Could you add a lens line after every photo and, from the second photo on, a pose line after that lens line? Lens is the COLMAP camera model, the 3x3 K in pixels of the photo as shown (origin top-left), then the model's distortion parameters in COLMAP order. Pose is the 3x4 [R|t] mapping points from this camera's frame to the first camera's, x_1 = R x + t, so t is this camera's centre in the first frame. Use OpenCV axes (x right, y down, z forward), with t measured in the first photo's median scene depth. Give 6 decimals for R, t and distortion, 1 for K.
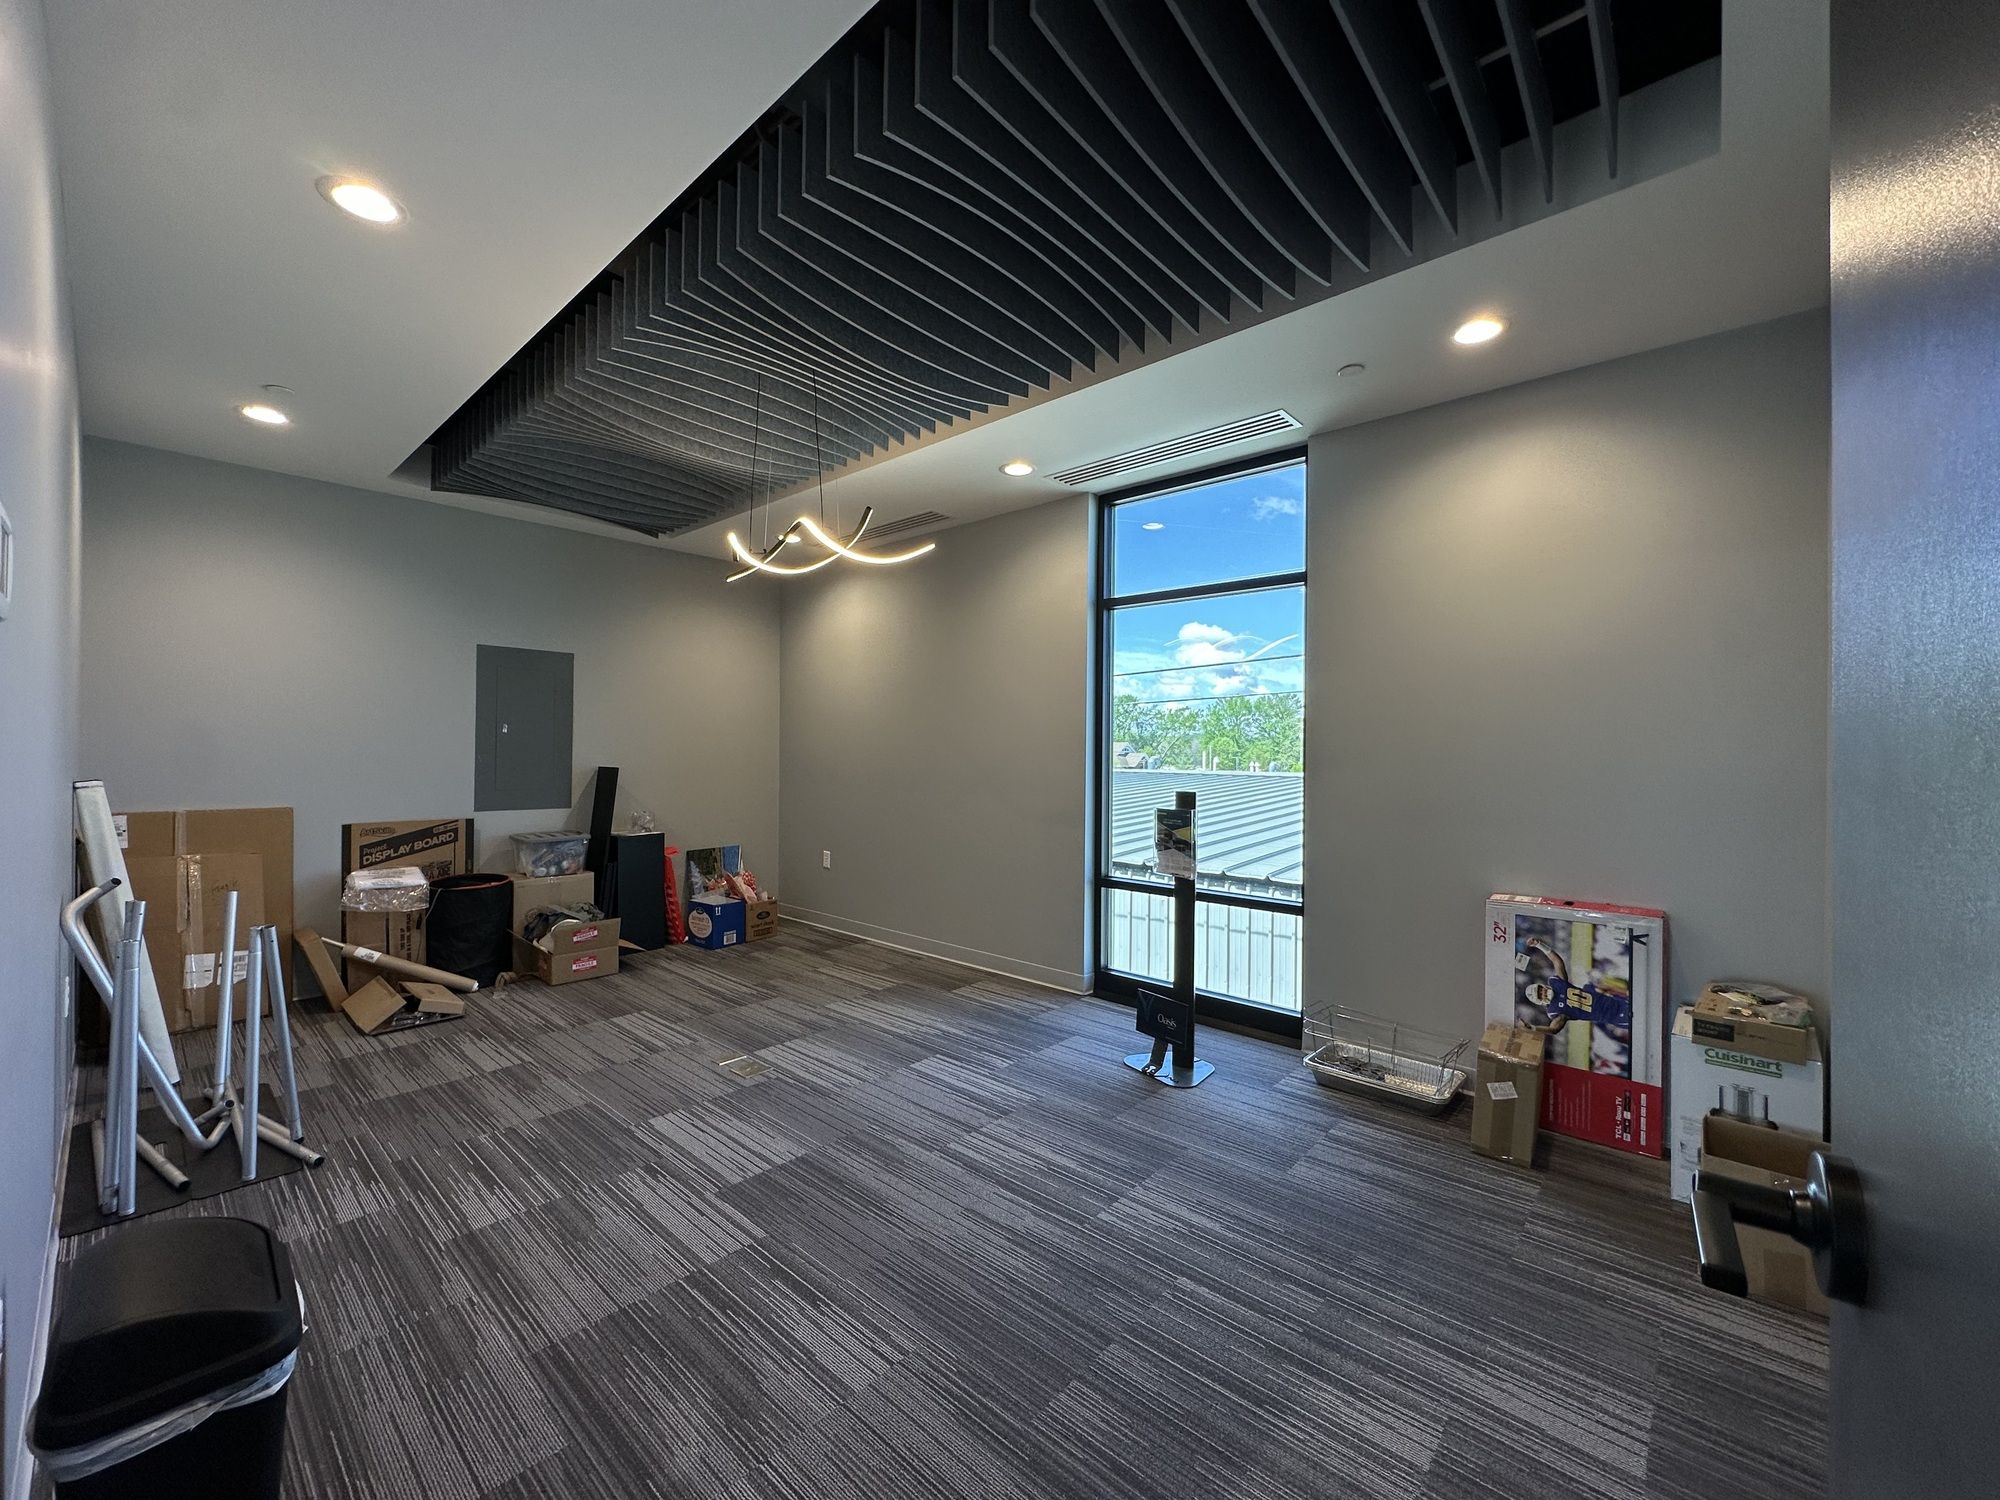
lens RADIAL K [[798.0, 0, 995.7], [0, 798.0, 750.6], [0, 0, 1]] dist [-0.002261, -0.000060]
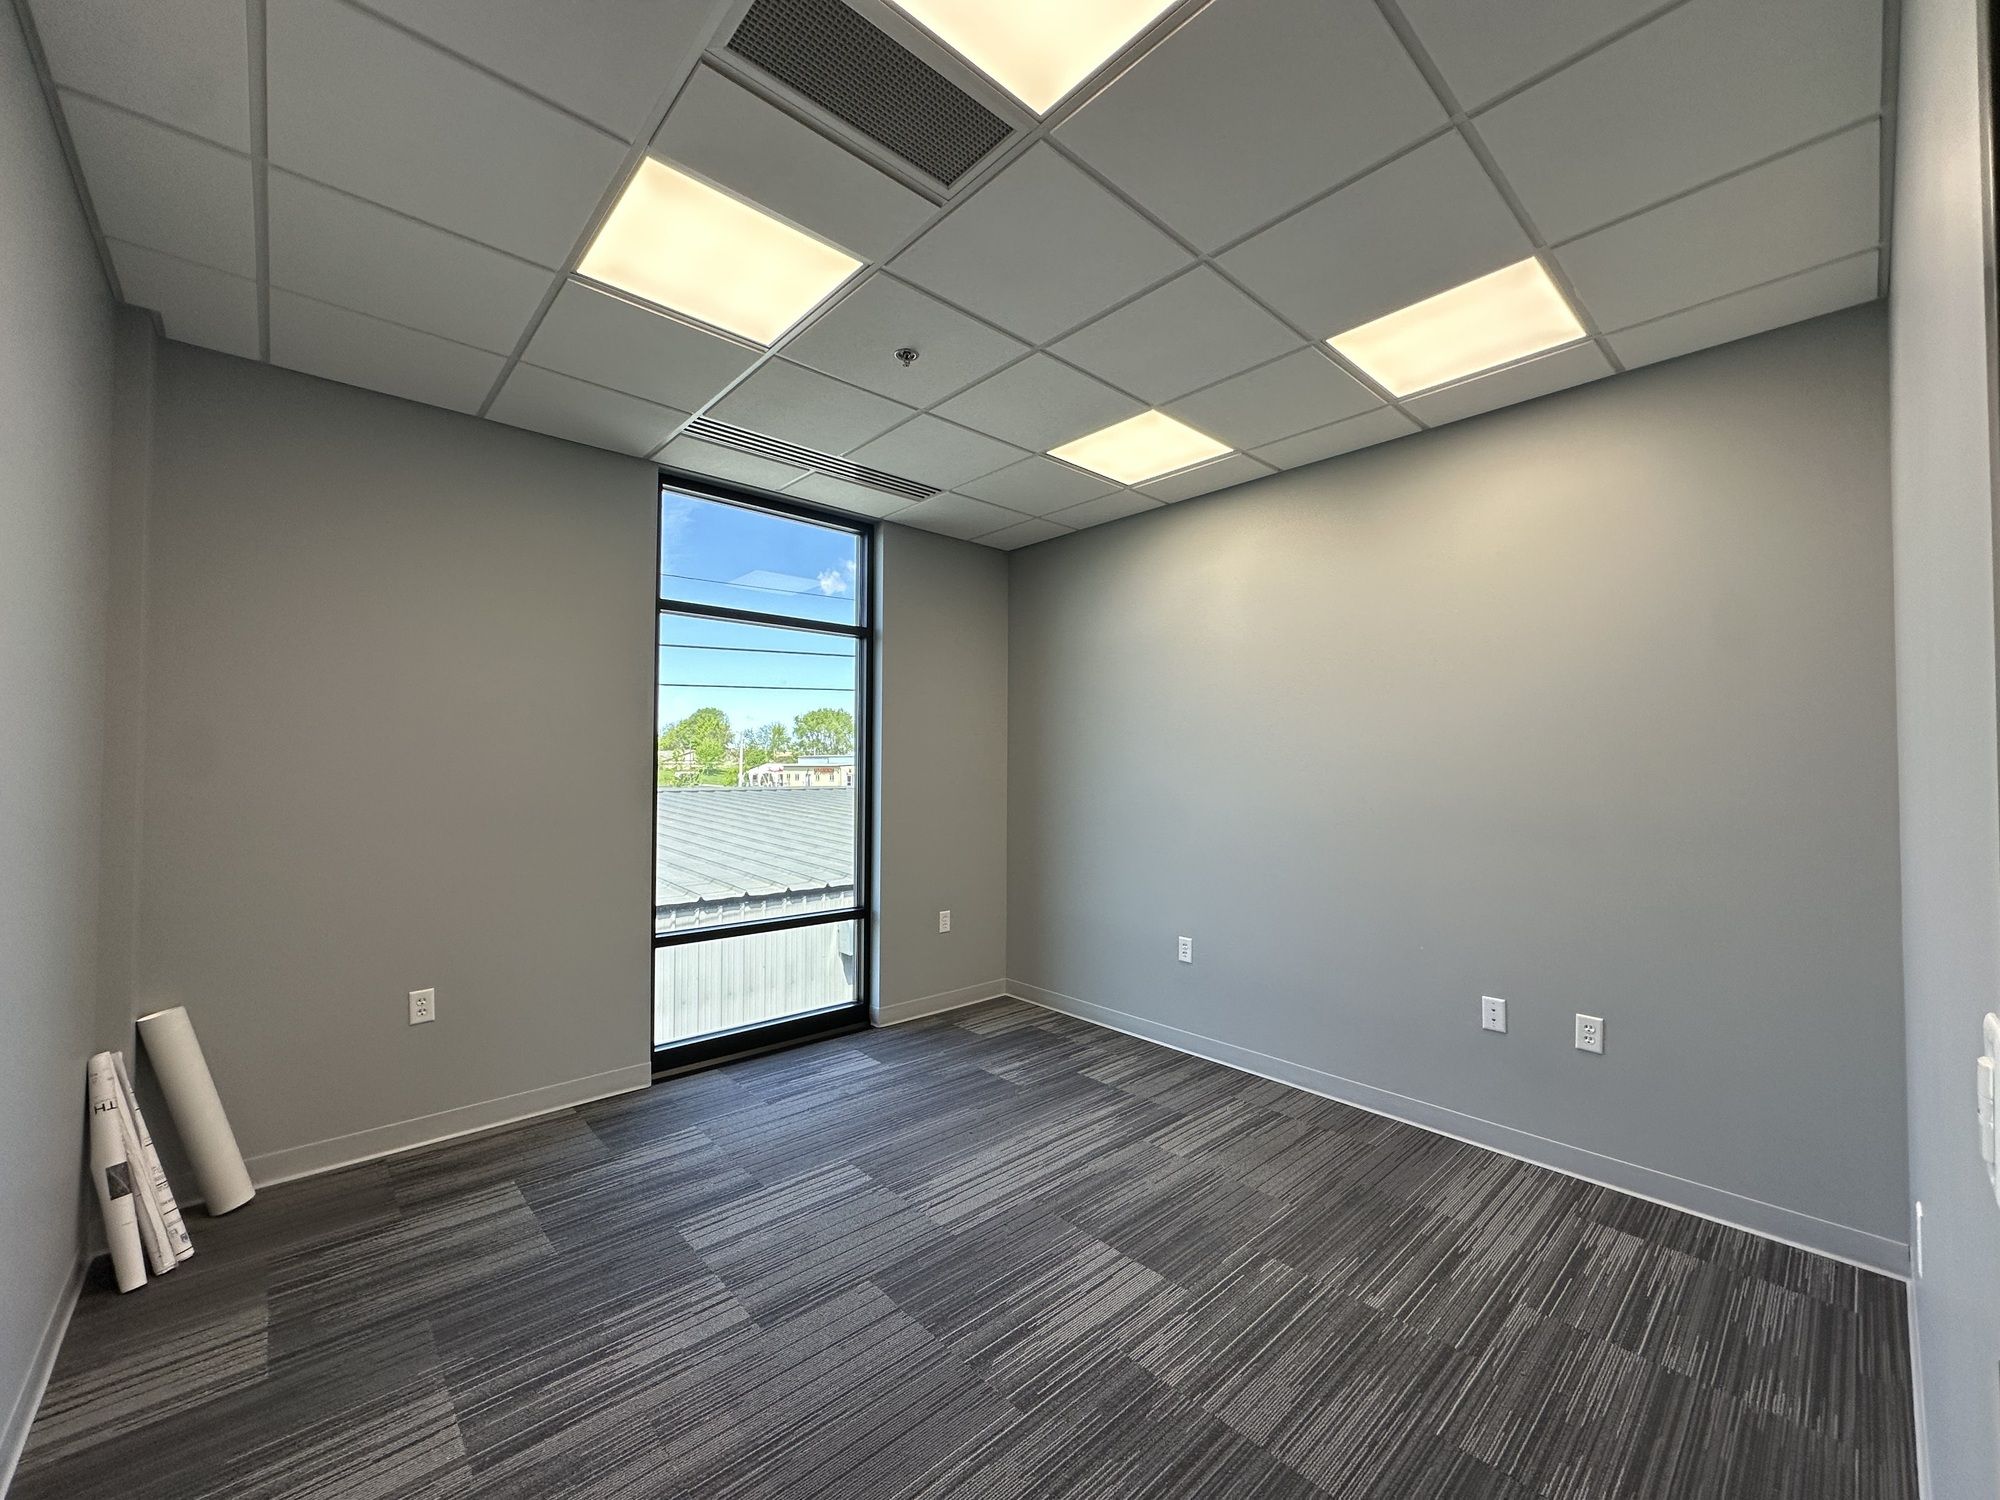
lens RADIAL K [[798.0, 0, 995.7], [0, 798.0, 750.6], [0, 0, 1]] dist [-0.002261, -0.000060]
pose [[0.096407, 0.023052, 0.995075, -1.196648], [0.003567, 0.999717, -0.023505, -0.017472], [-0.995336, 0.005815, 0.096298, 1.061261]]
